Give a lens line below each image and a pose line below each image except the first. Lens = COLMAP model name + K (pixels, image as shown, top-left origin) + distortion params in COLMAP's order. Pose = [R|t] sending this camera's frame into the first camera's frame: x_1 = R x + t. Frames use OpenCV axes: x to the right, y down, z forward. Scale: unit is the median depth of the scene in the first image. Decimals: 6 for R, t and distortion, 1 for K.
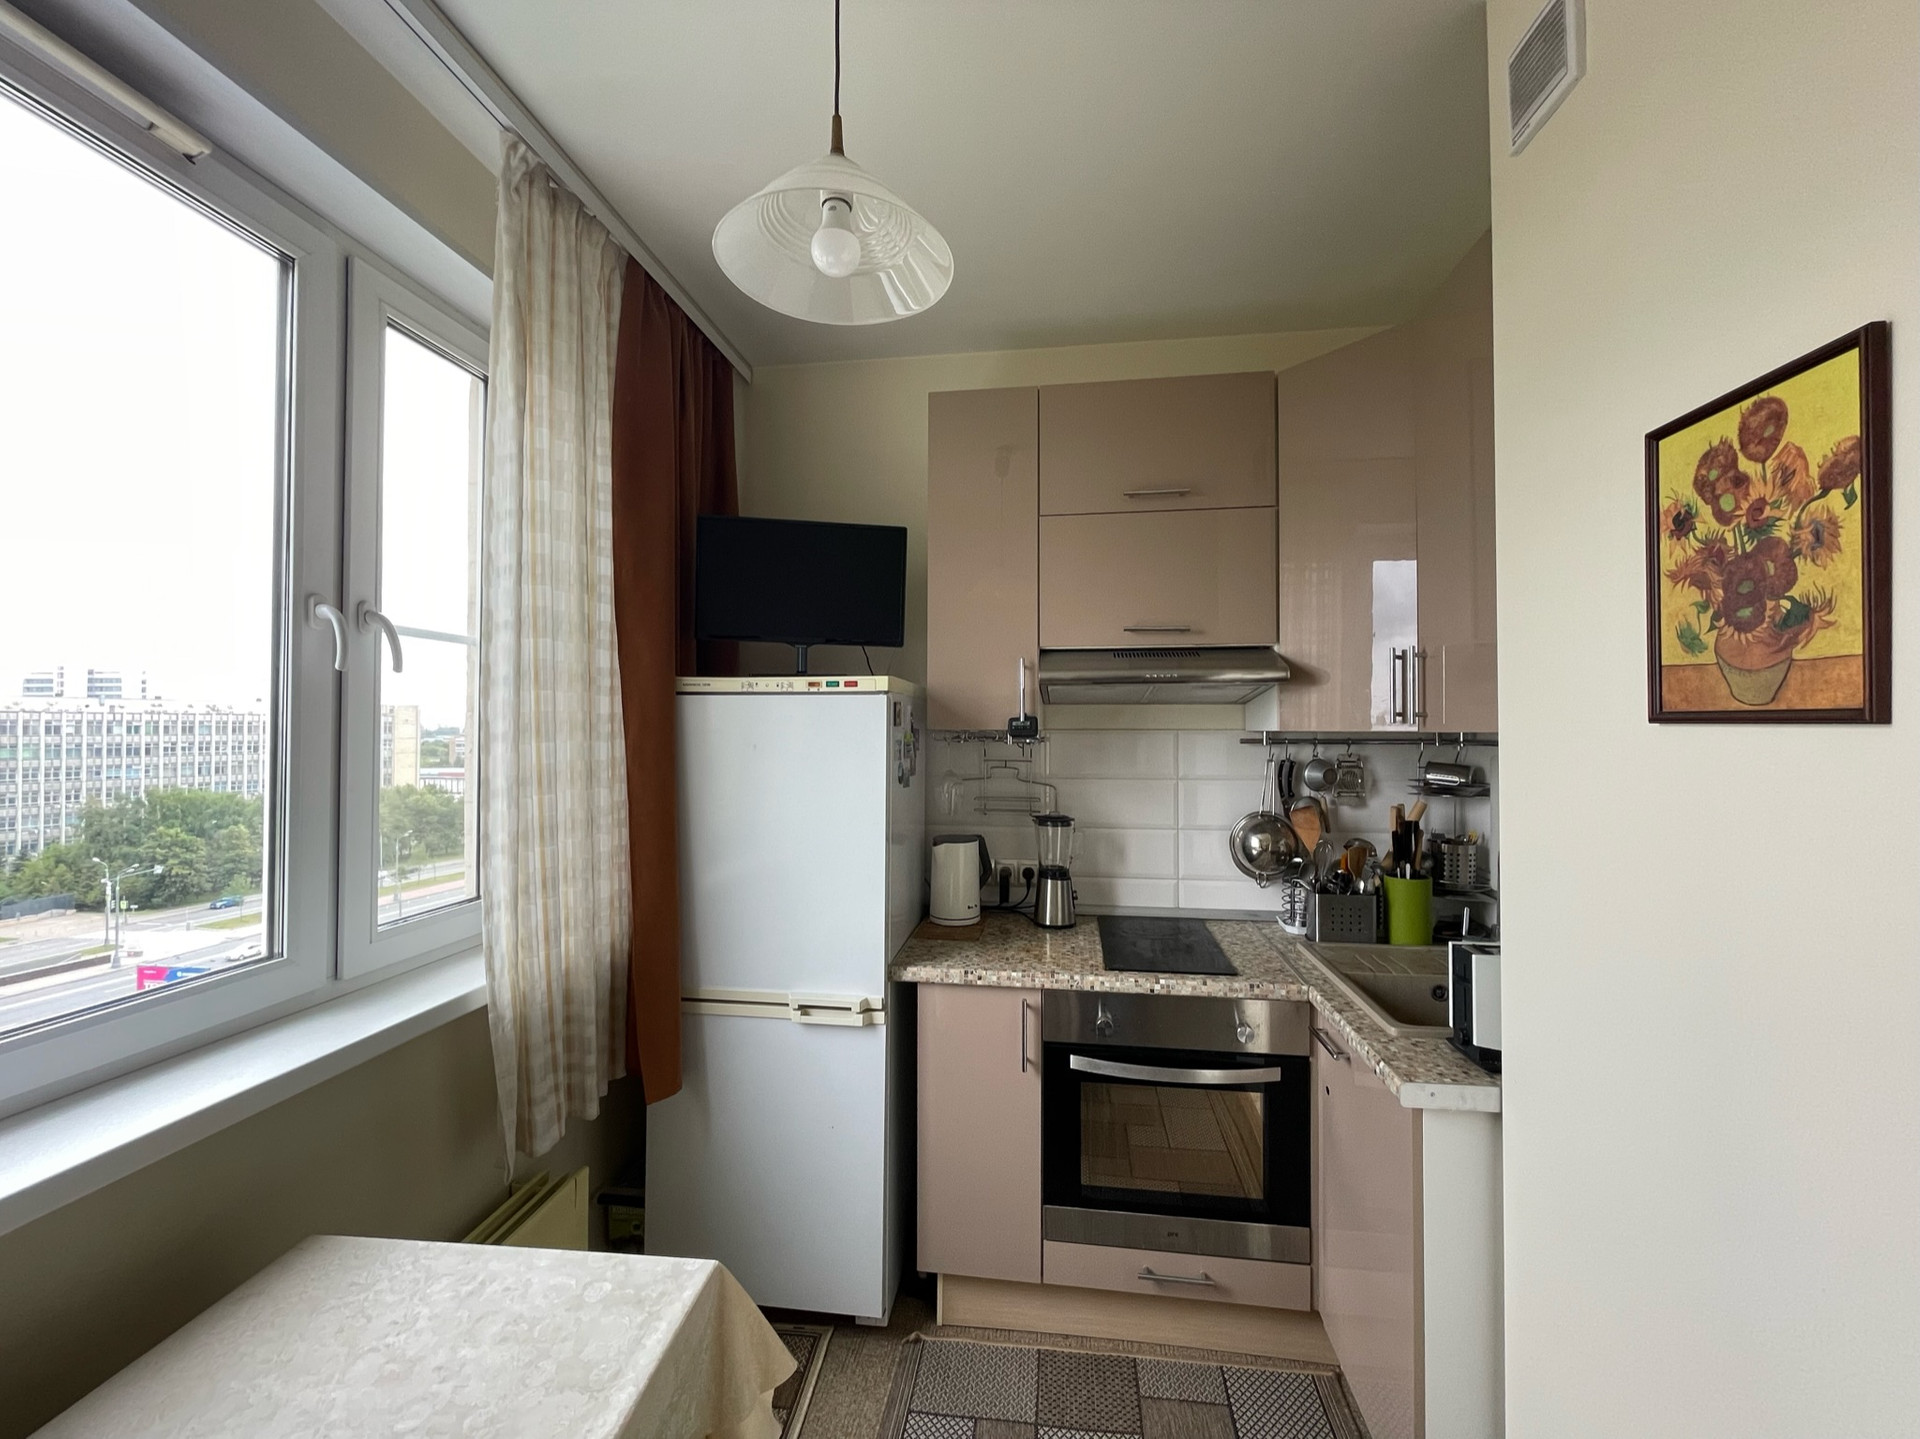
lens RADIAL K [[773.7, 0, 957.2], [0, 773.7, 720.0], [0, 0, 1]] dist [-0.002335, -0.000283]
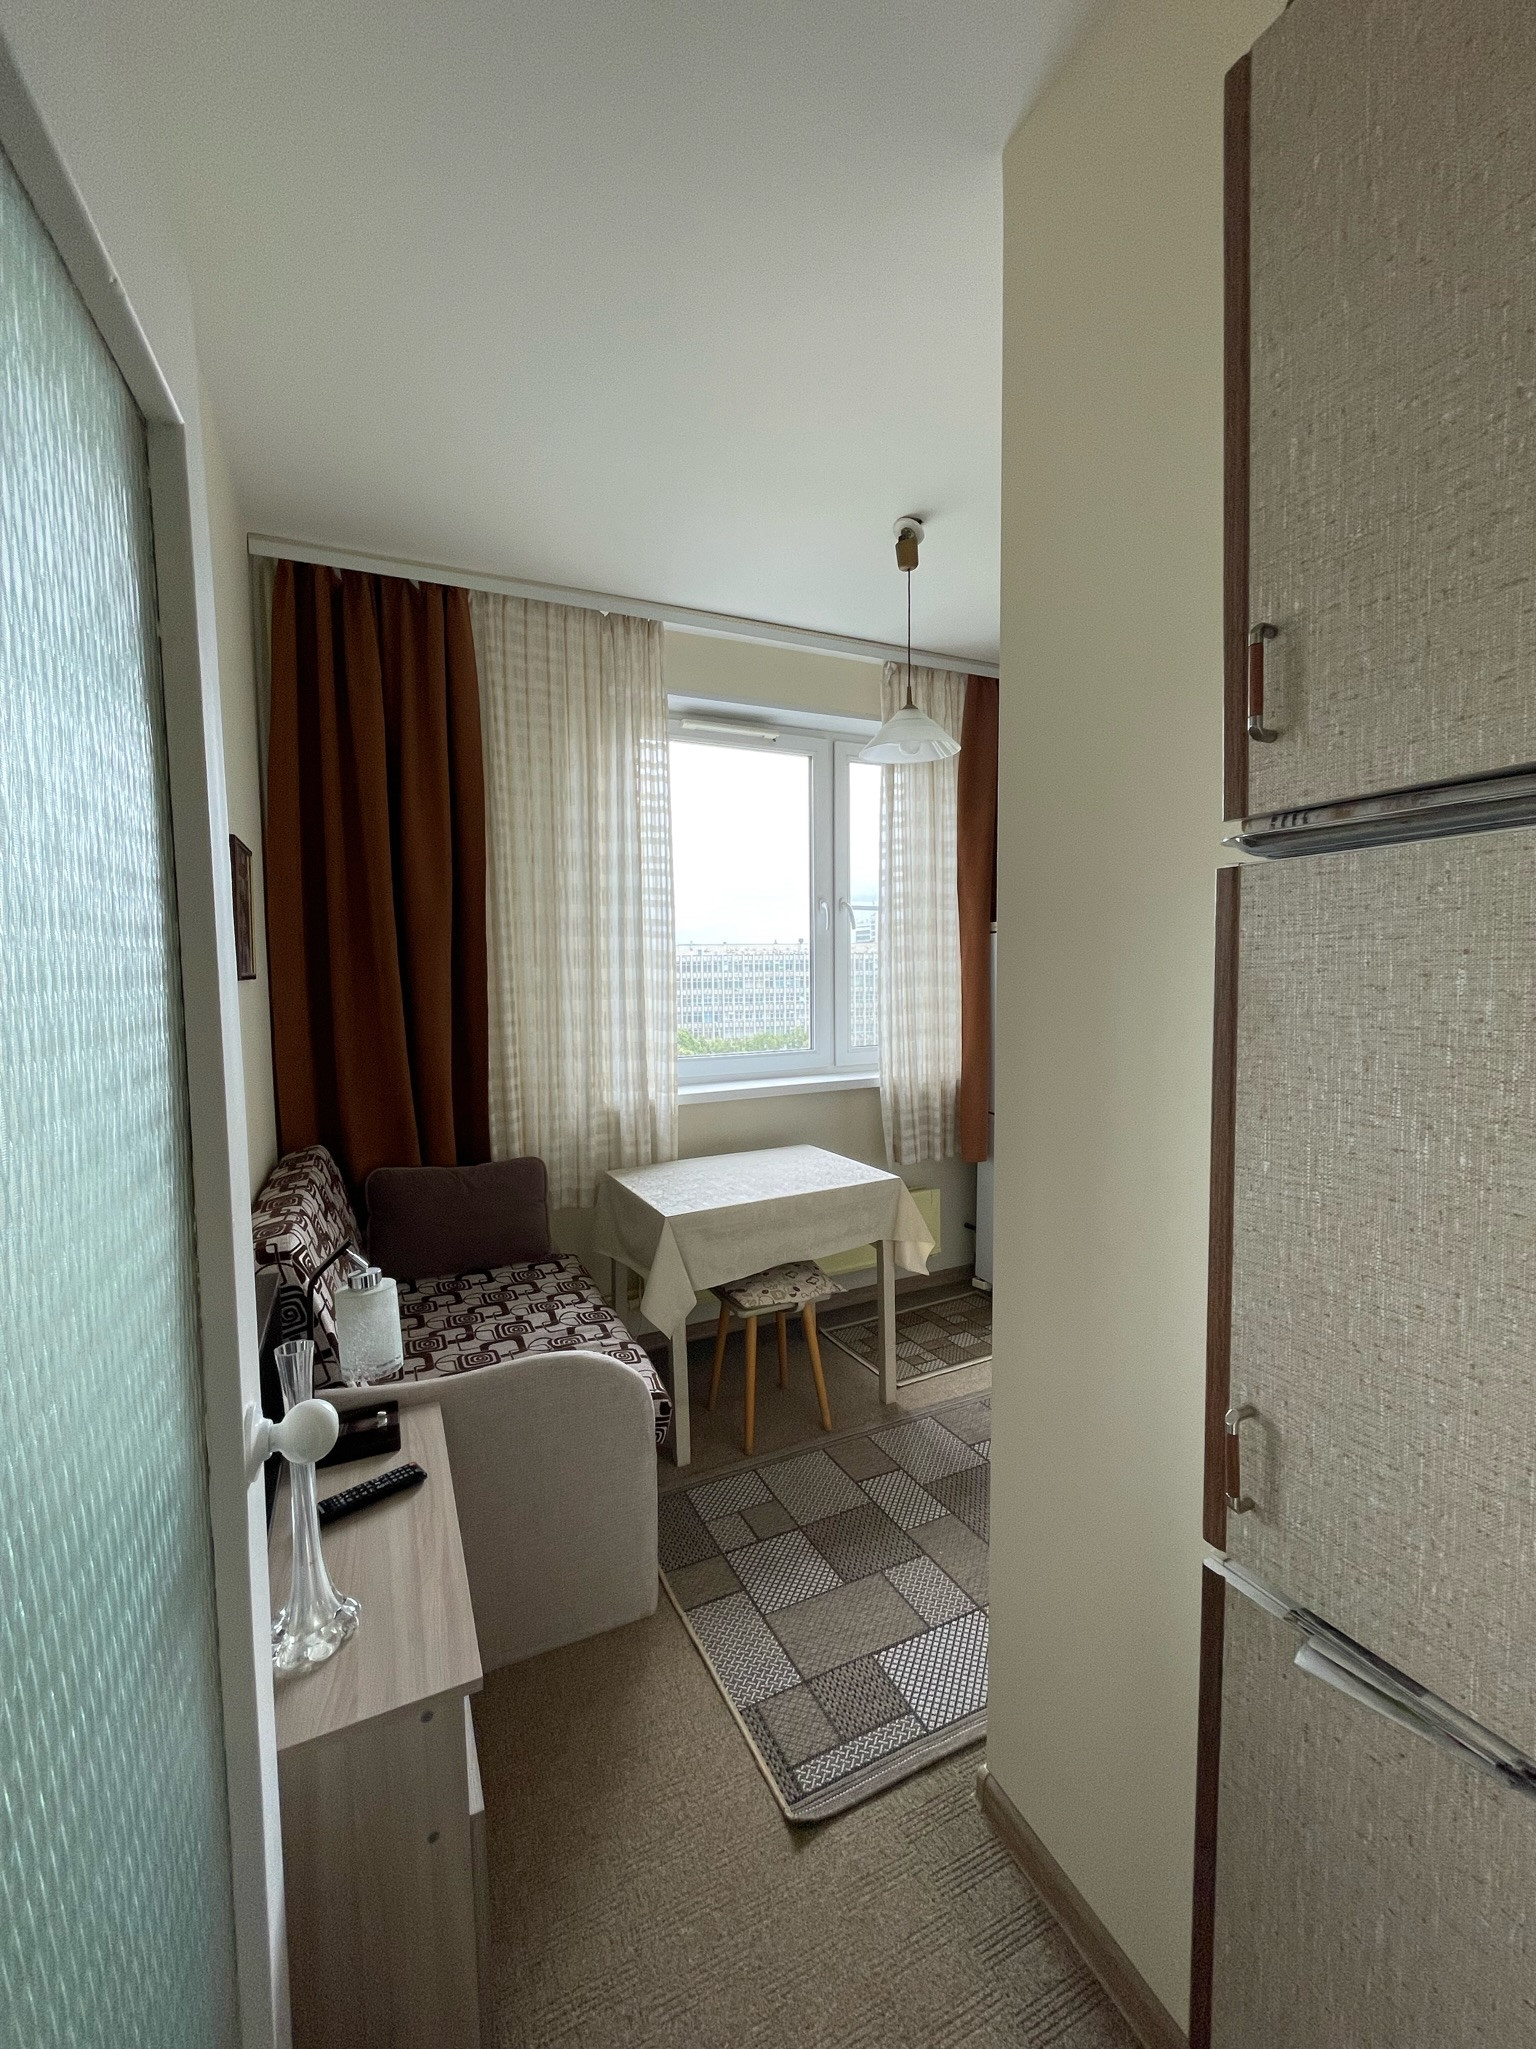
lens RADIAL K [[825.7, 0, 766.9], [0, 825.7, 1023.5], [0, 0, 1]] dist [-0.002335, -0.000283]
pose [[0.548513, 0.051271, -0.834569, 0.908801], [0.021111, 0.996951, 0.075122, 0.017828], [0.835876, -0.058824, 0.545758, -0.404574]]
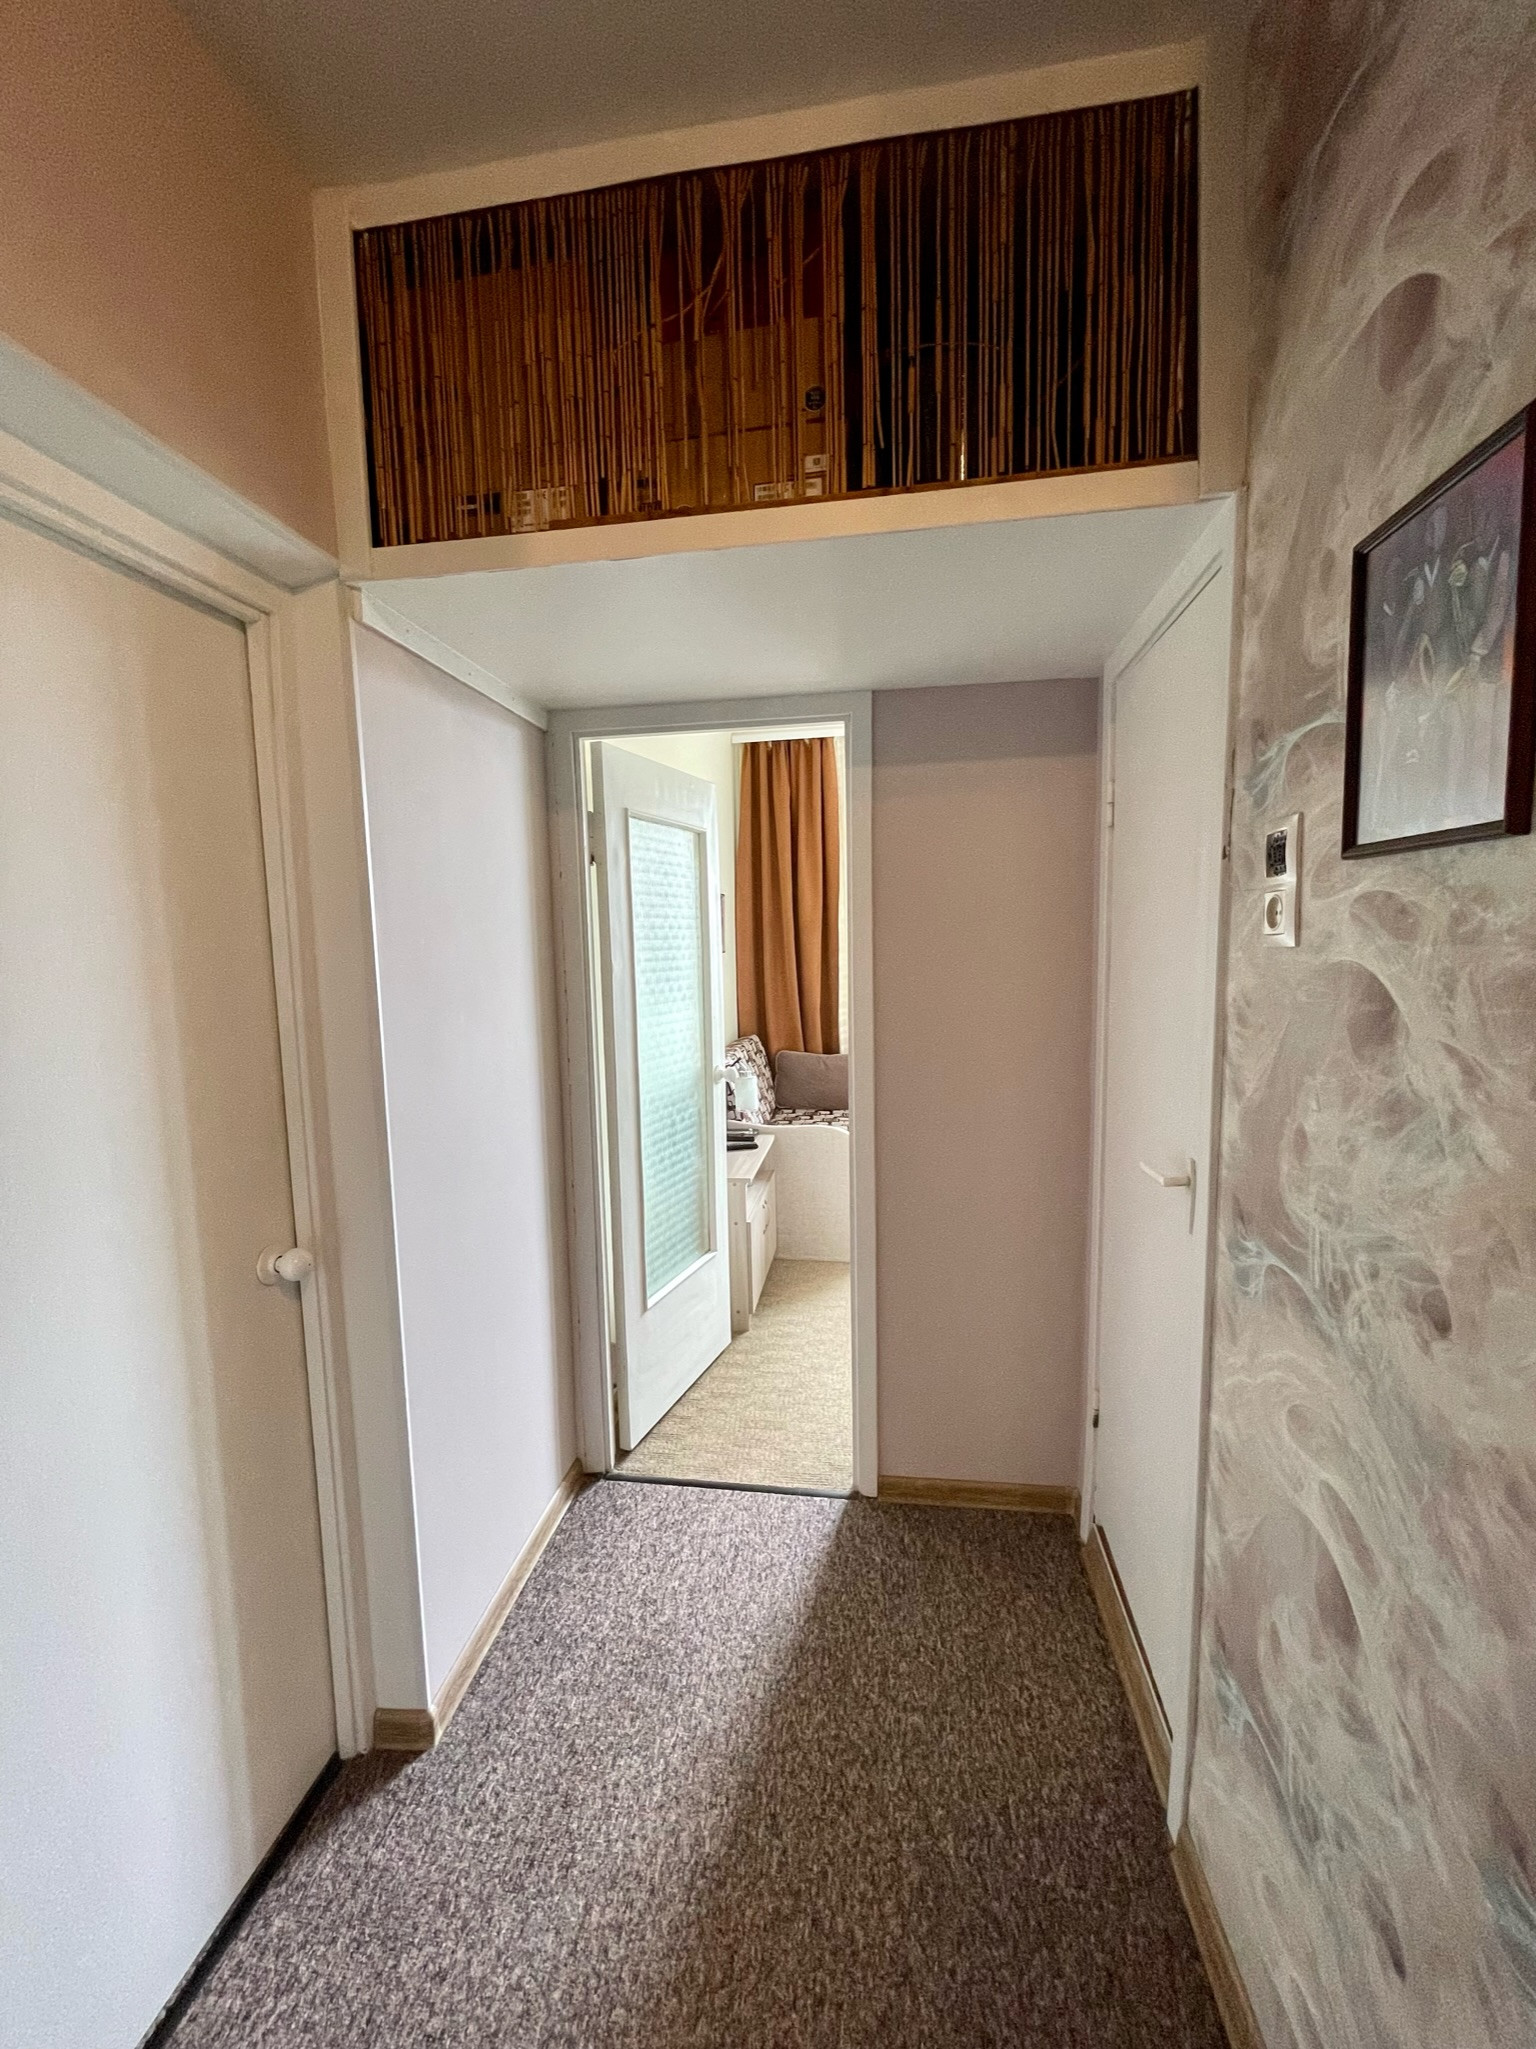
lens RADIAL K [[825.7, 0, 766.9], [0, 825.7, 1023.5], [0, 0, 1]] dist [-0.002335, -0.000283]
pose [[-0.003740, 0.101923, -0.994785, 2.045596], [0.033246, 0.994255, 0.101744, -0.008668], [0.999440, -0.032692, -0.007107, -0.236046]]
